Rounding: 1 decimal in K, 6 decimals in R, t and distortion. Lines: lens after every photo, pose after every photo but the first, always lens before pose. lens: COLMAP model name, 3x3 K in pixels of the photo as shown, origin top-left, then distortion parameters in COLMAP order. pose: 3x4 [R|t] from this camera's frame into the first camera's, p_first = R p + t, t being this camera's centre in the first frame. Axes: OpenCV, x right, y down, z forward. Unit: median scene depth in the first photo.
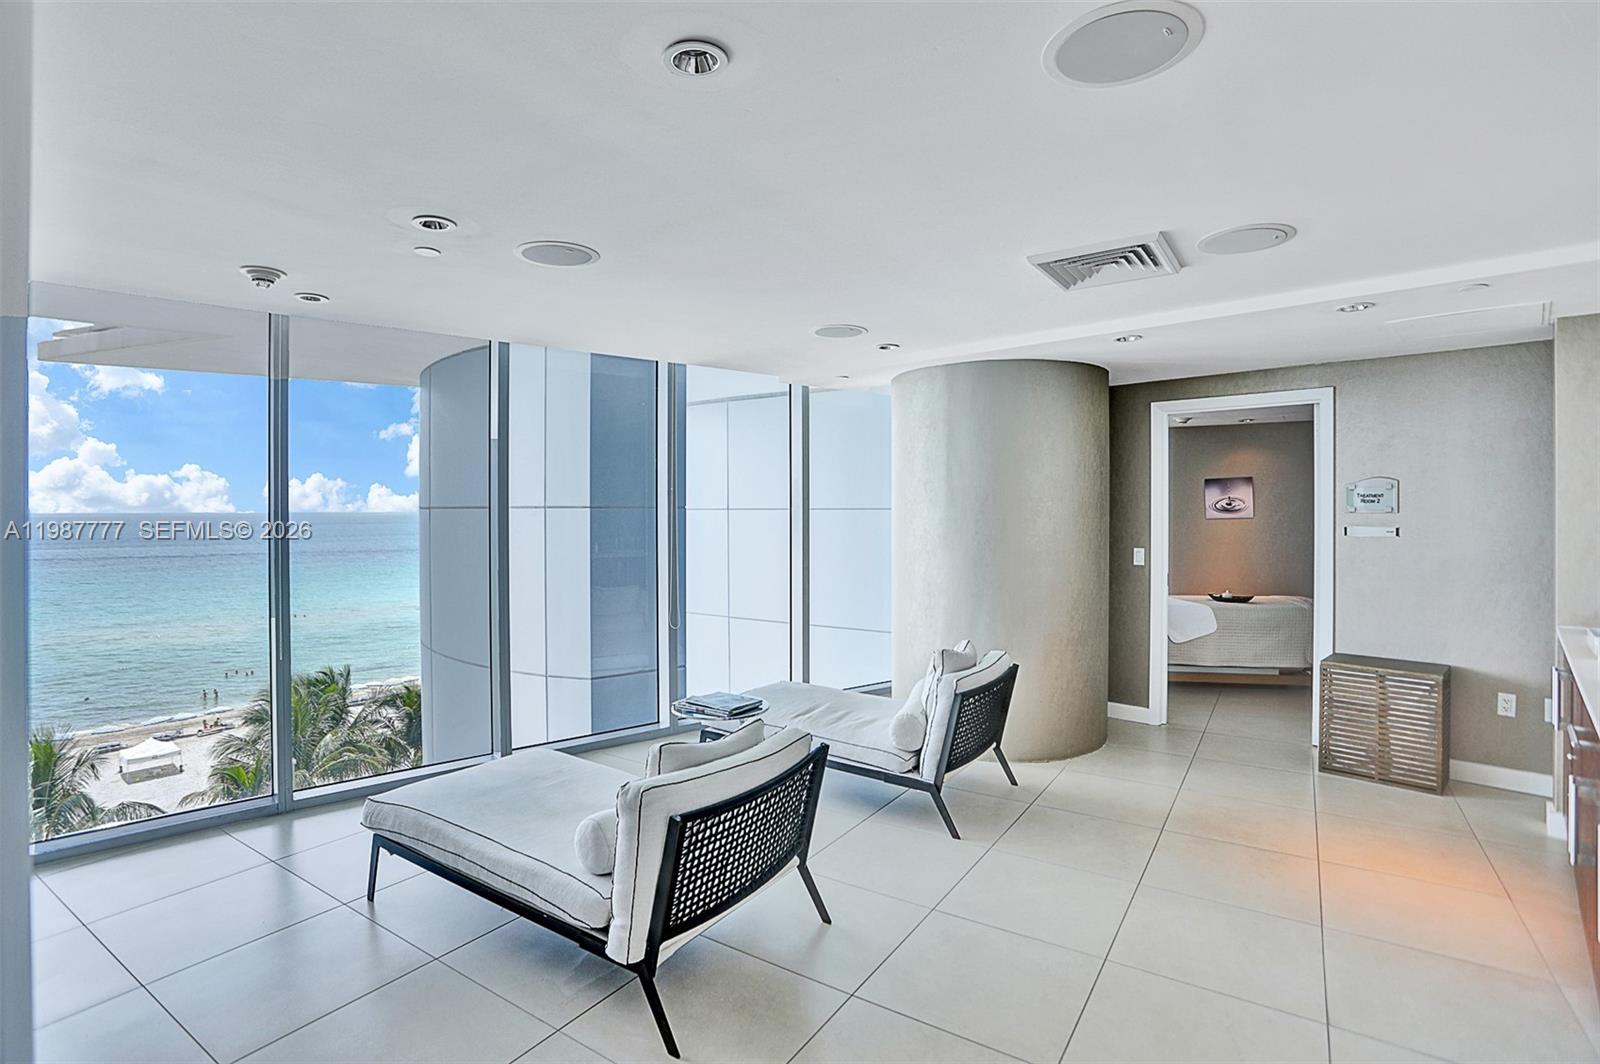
lens RADIAL K [[766.7, 0, 803.6], [0, 766.7, 517.6], [0, 0, 1]] dist [-0.004282, -0.000339]
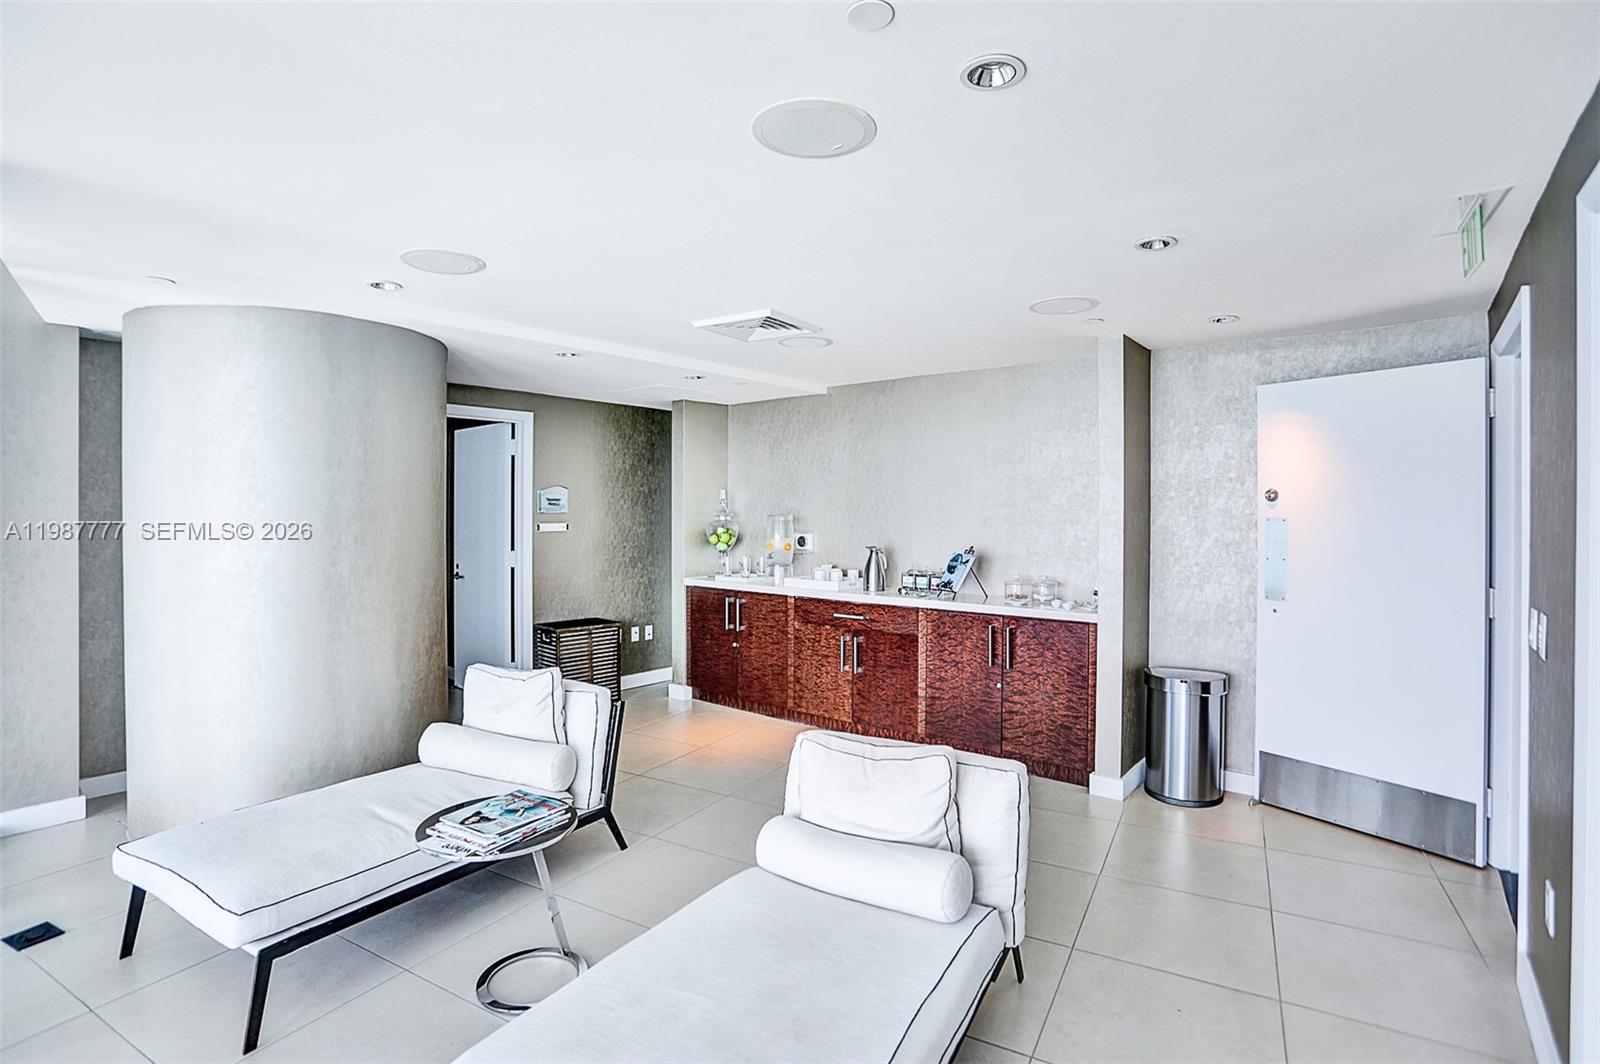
lens RADIAL K [[766.7, 0, 801.8], [0, 766.7, 530.6], [0, 0, 1]] dist [-0.004282, -0.000339]
pose [[-0.045818, -0.022301, 0.998701, -0.644041], [-0.003150, 0.999749, 0.022180, -0.006674], [-0.998945, -0.002130, -0.045876, 0.680993]]
